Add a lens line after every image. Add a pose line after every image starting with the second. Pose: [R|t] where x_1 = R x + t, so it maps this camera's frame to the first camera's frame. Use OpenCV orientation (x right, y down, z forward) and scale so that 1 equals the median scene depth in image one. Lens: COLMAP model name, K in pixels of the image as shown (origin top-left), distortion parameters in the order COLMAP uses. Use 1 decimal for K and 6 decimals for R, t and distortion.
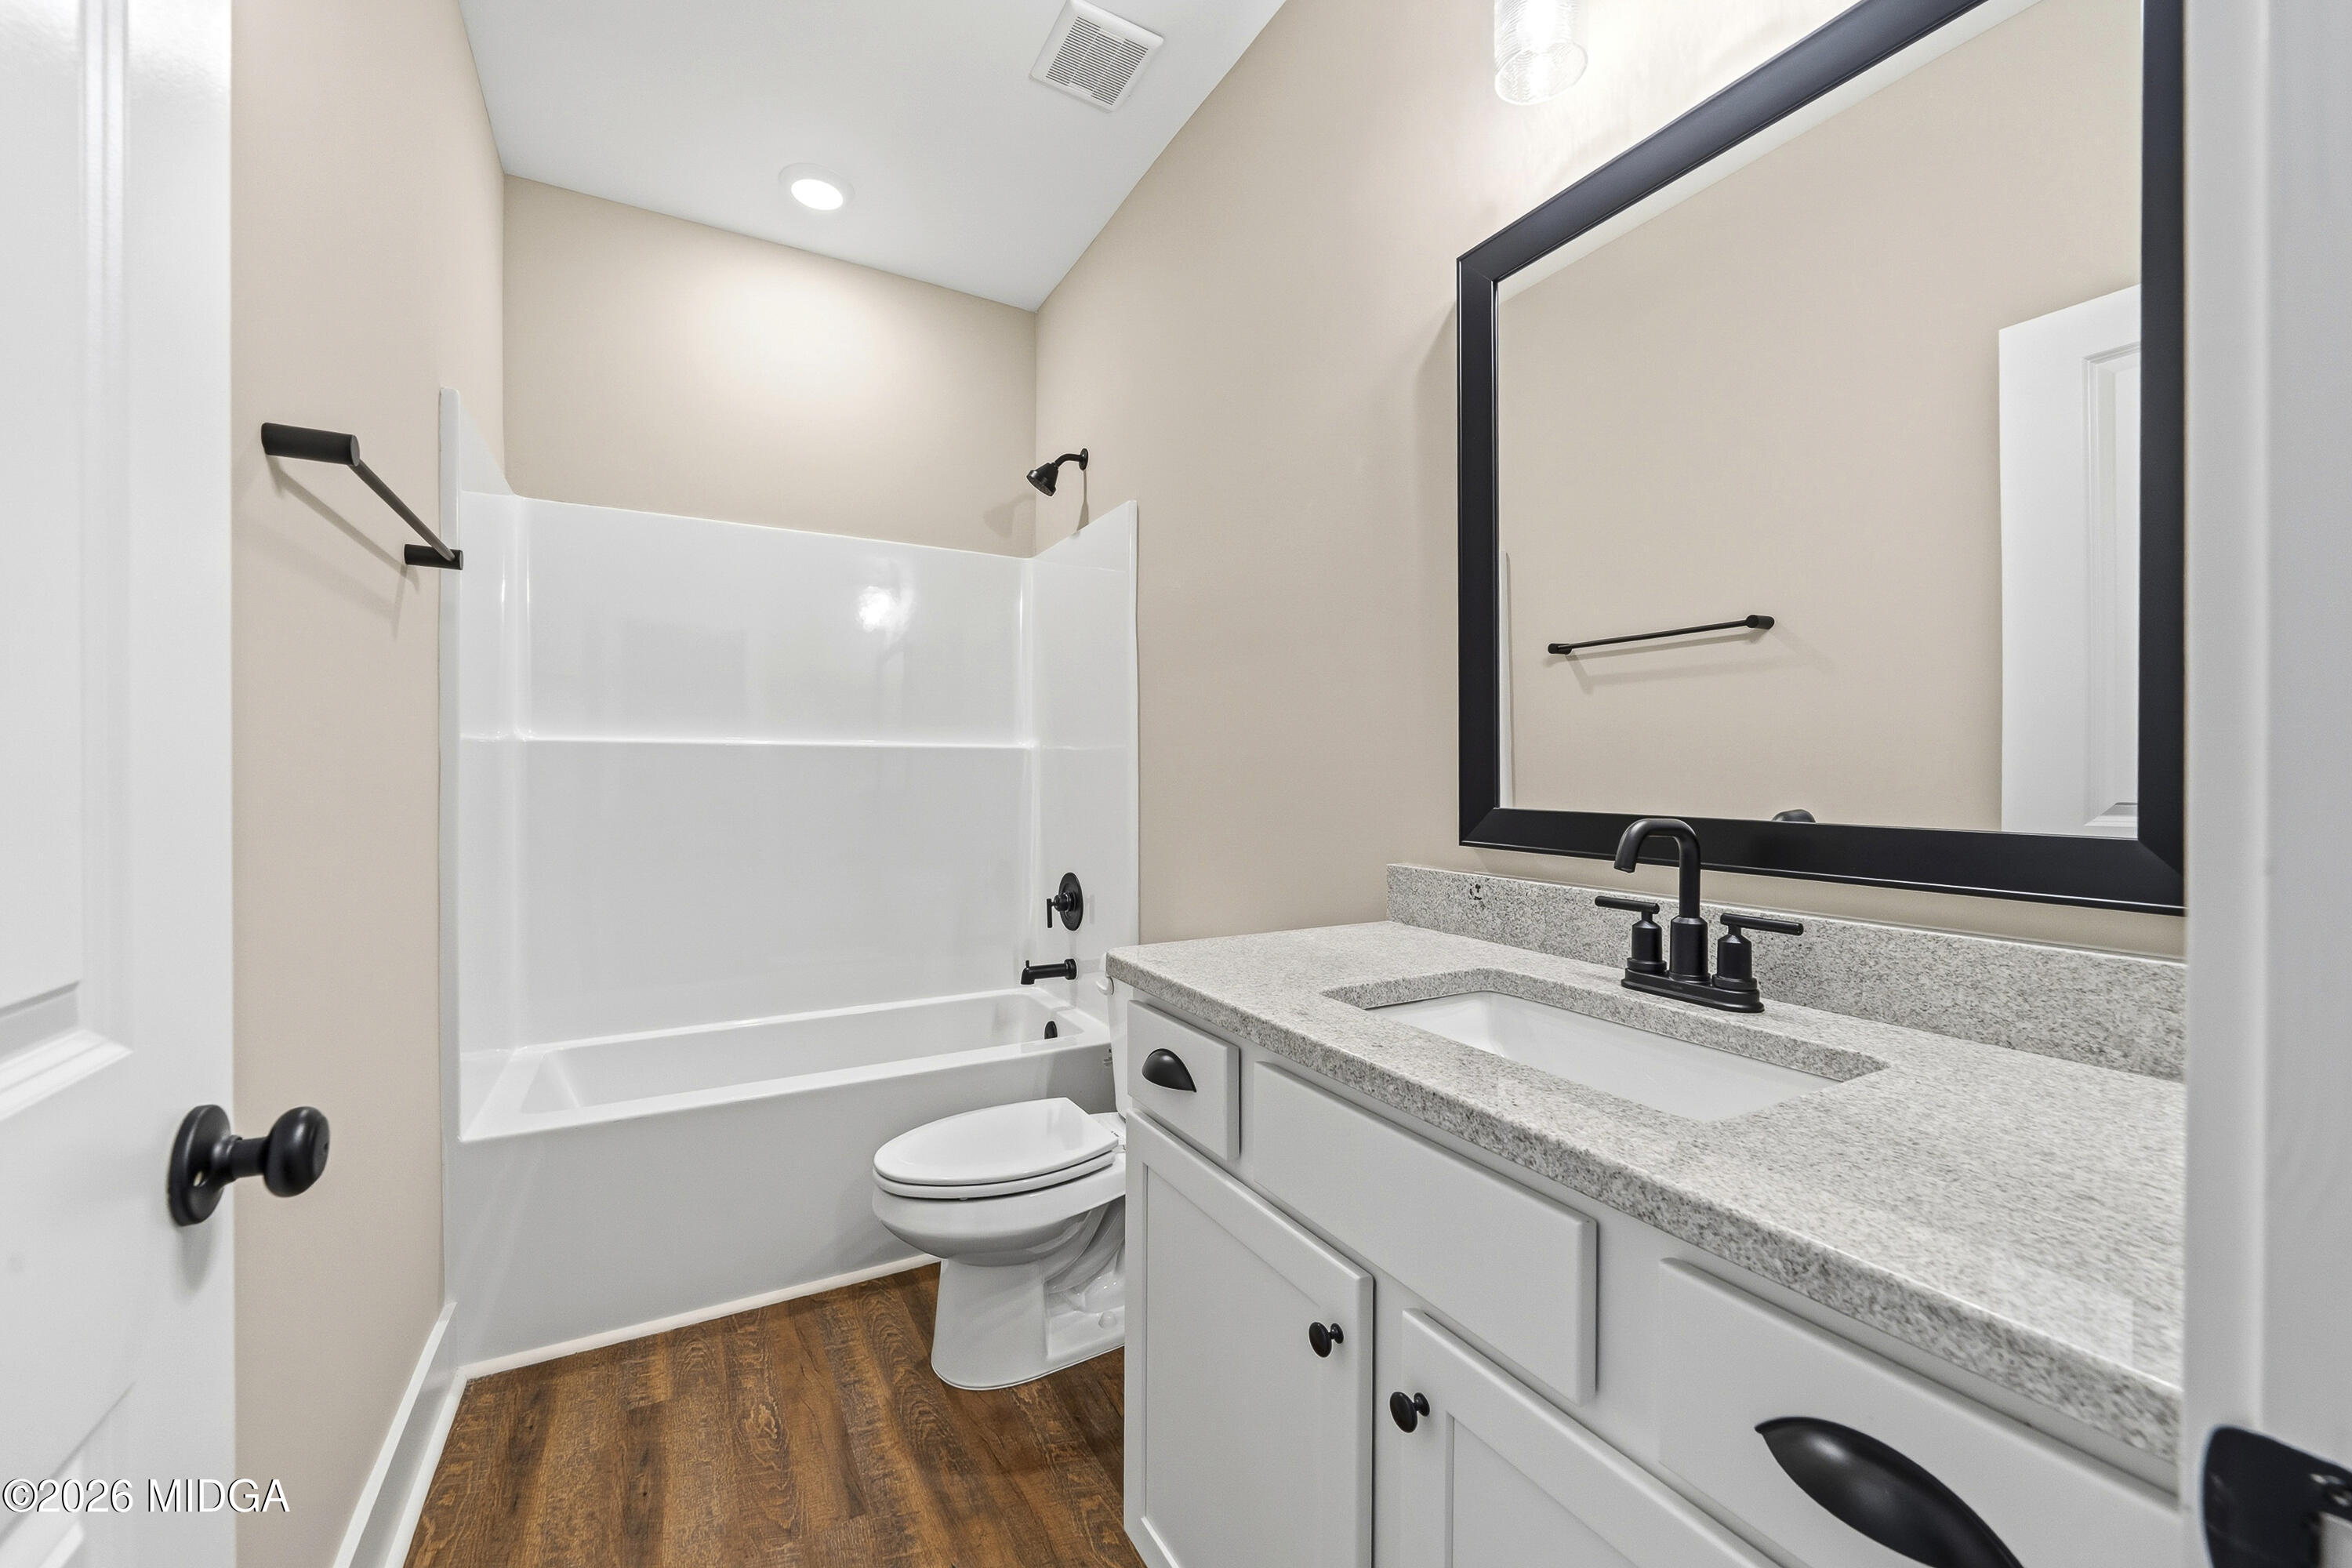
lens RADIAL K [[887.2, 0, 1165.2], [0, 887.2, 780.9], [0, 0, 1]] dist [-0.000943, -0.000156]
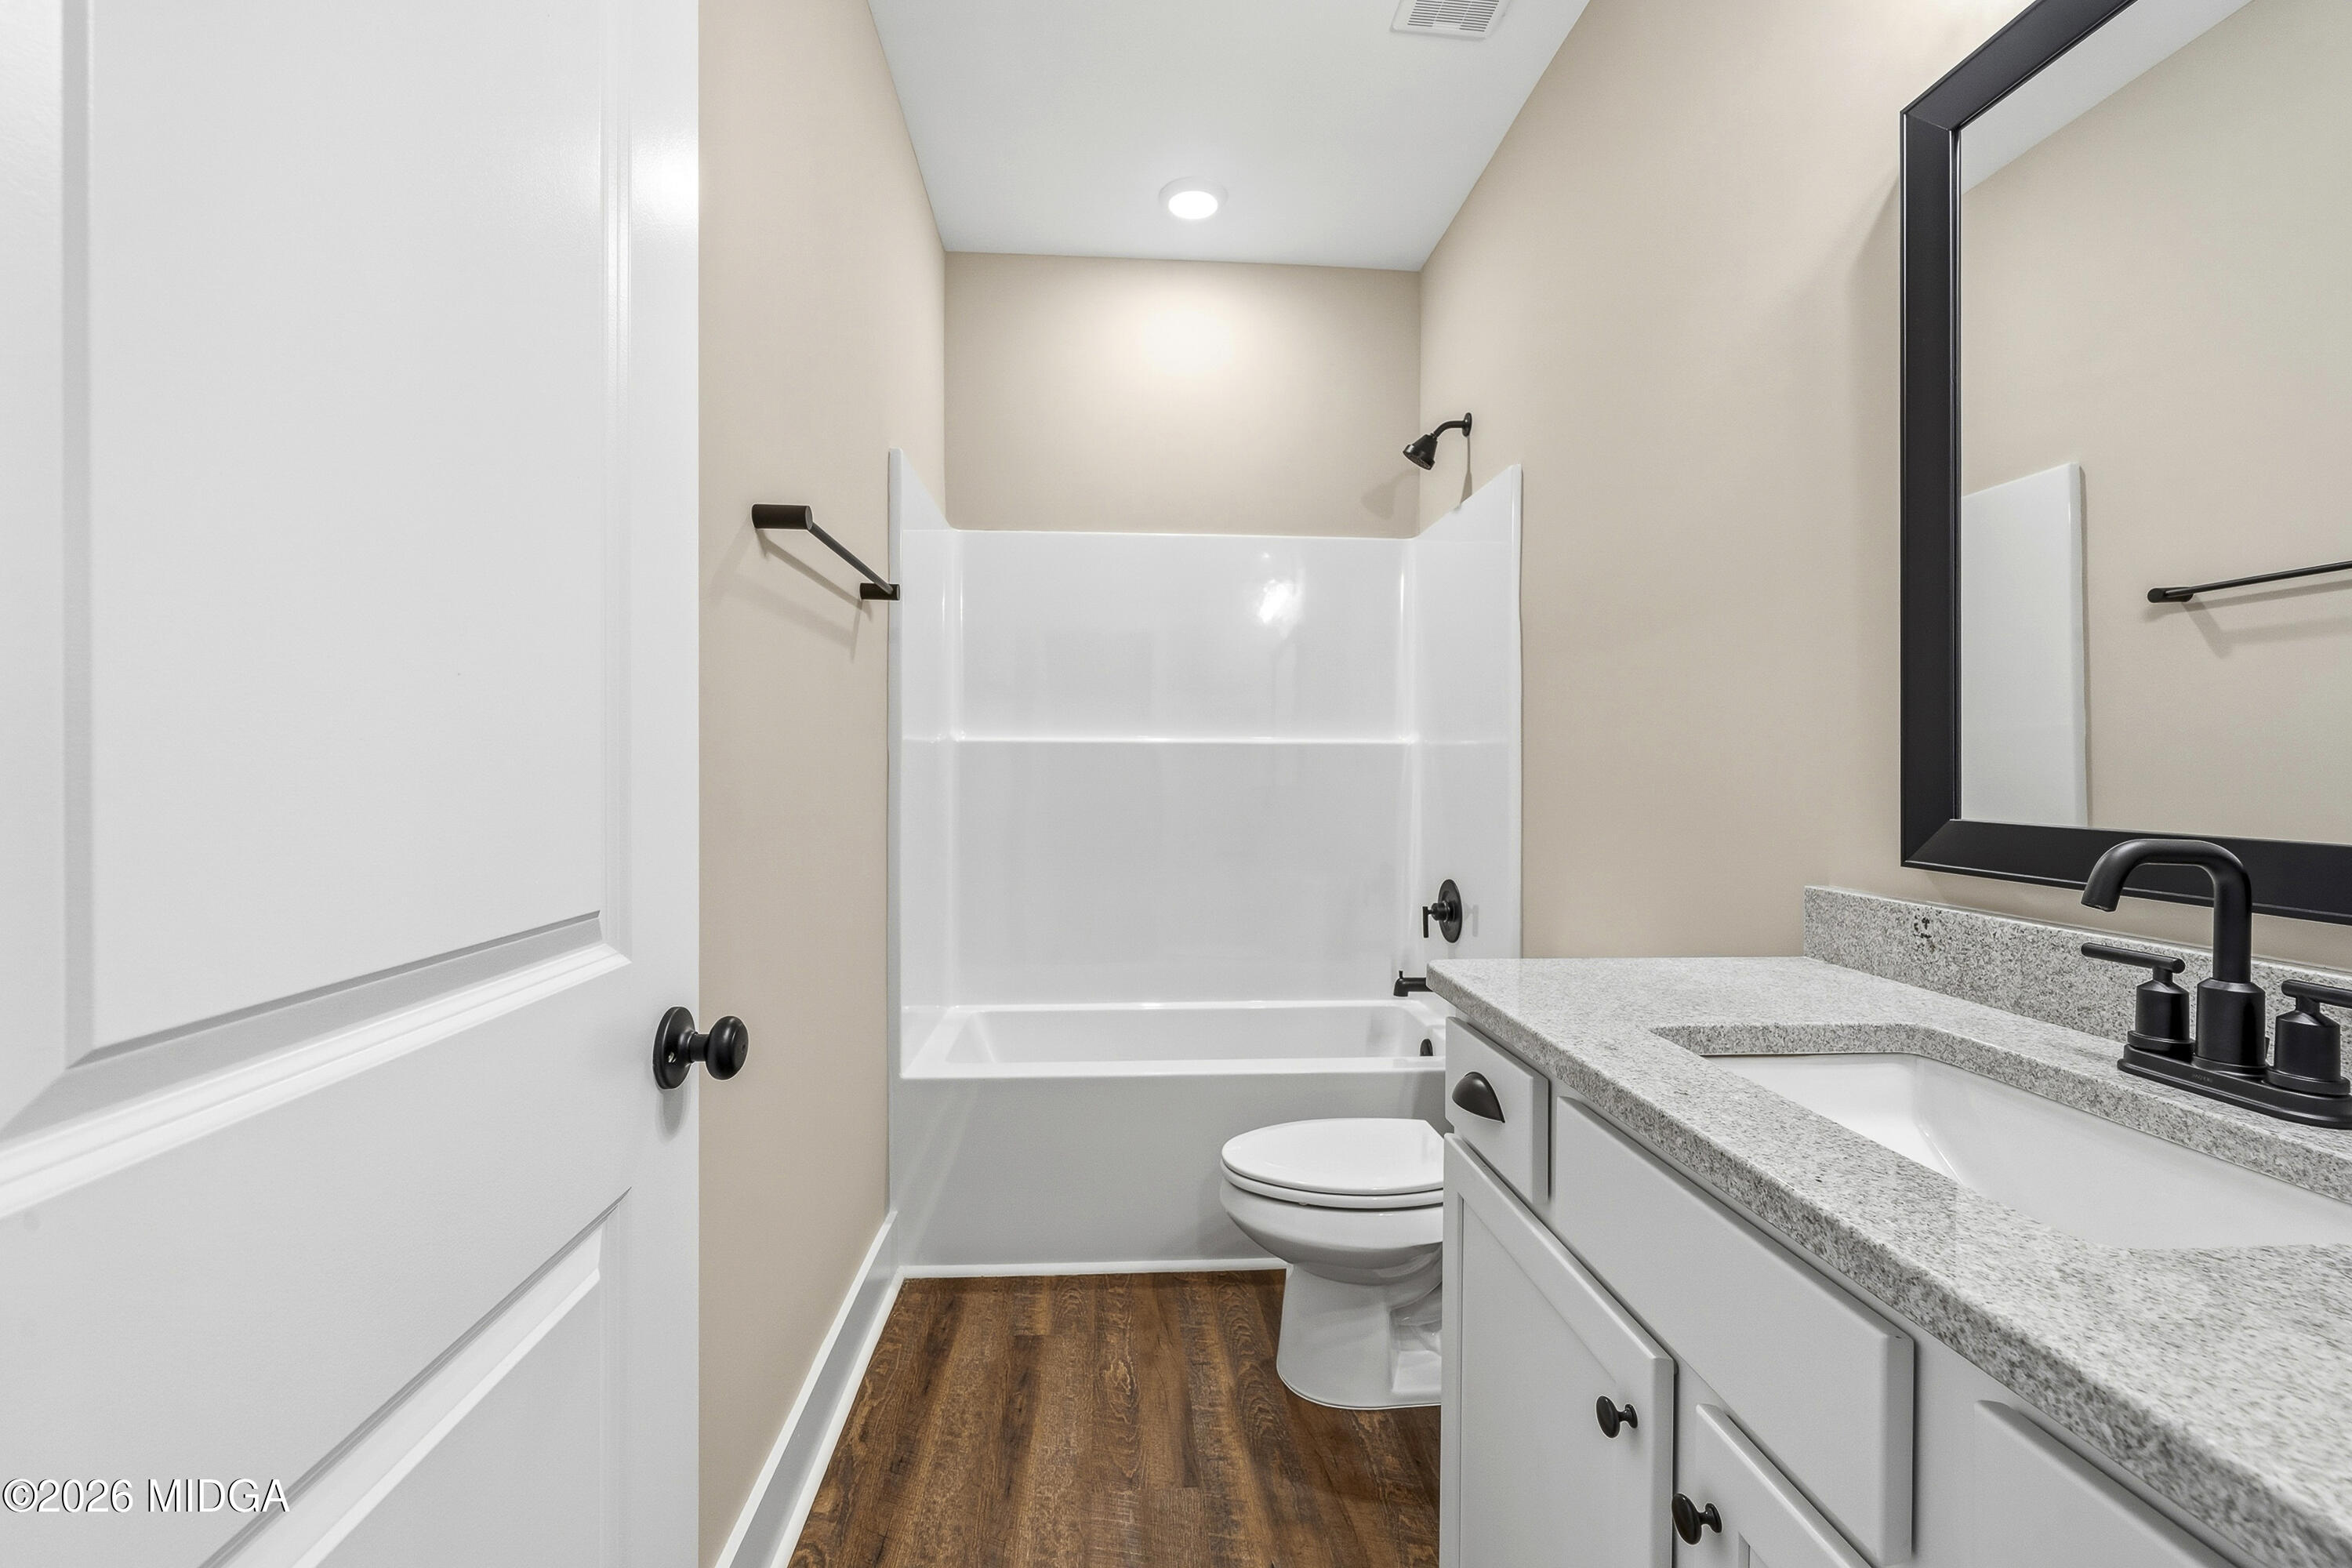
lens RADIAL K [[958.9, 0, 1190.5], [0, 958.9, 779.6], [0, 0, 1]] dist [0.001573, 0.000542]
pose [[0.911903, 0.006913, -0.410347, 0.107083], [-0.005873, 0.999976, 0.003794, -0.002871], [0.410363, -0.001049, 0.911921, -0.023329]]
